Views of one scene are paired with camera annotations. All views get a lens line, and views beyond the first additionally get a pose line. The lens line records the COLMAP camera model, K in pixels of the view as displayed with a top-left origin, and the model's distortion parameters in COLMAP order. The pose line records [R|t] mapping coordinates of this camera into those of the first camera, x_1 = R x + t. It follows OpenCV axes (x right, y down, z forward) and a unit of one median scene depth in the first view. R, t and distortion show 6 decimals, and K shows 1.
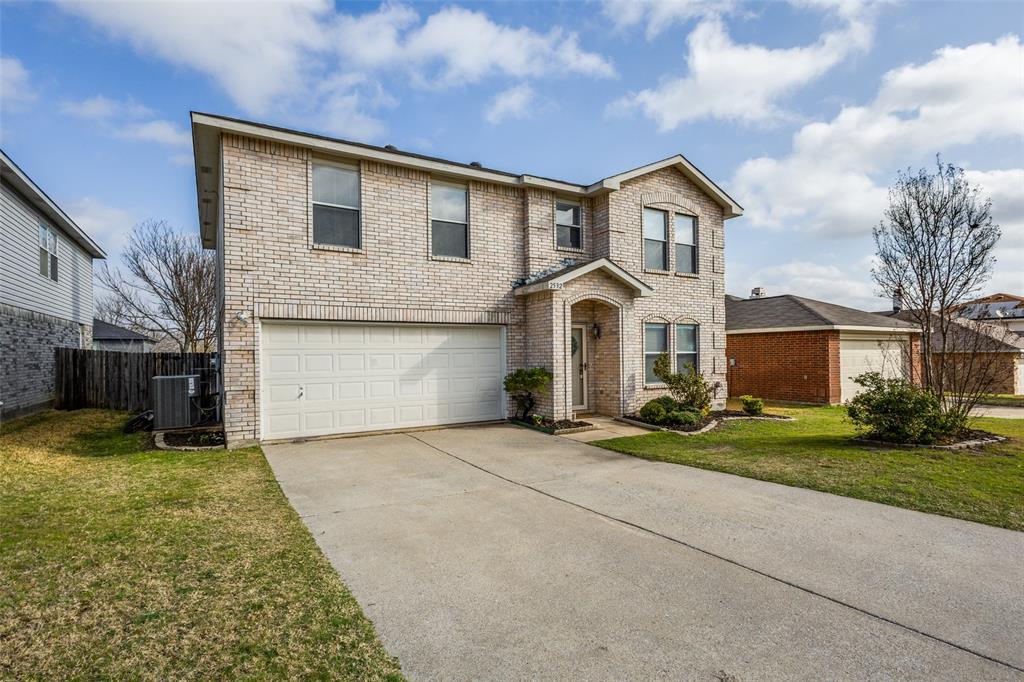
lens RADIAL K [[502.8, 0, 510.2], [0, 502.8, 344.6], [0, 0, 1]] dist [0.002192, -0.000032]
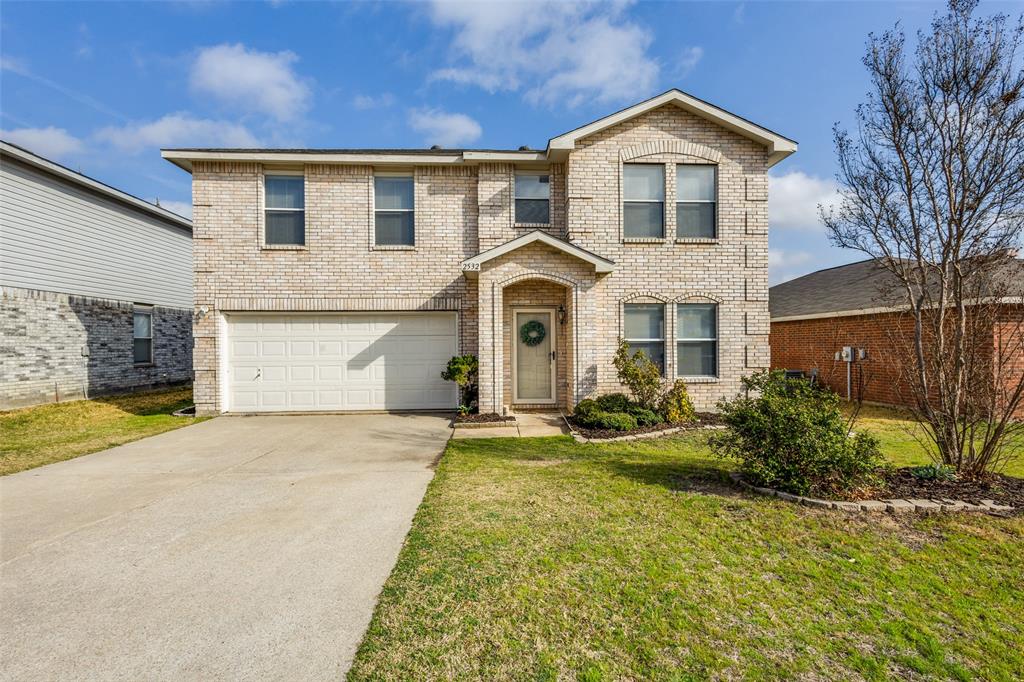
lens RADIAL K [[480.8, 0, 513.5], [0, 480.8, 339.4], [0, 0, 1]] dist [0.012806, -0.005247]
pose [[0.887868, -0.000831, -0.460097, 0.529810], [0.005919, 0.999936, 0.009614, 0.007351], [0.460060, -0.011259, 0.887817, 0.237537]]
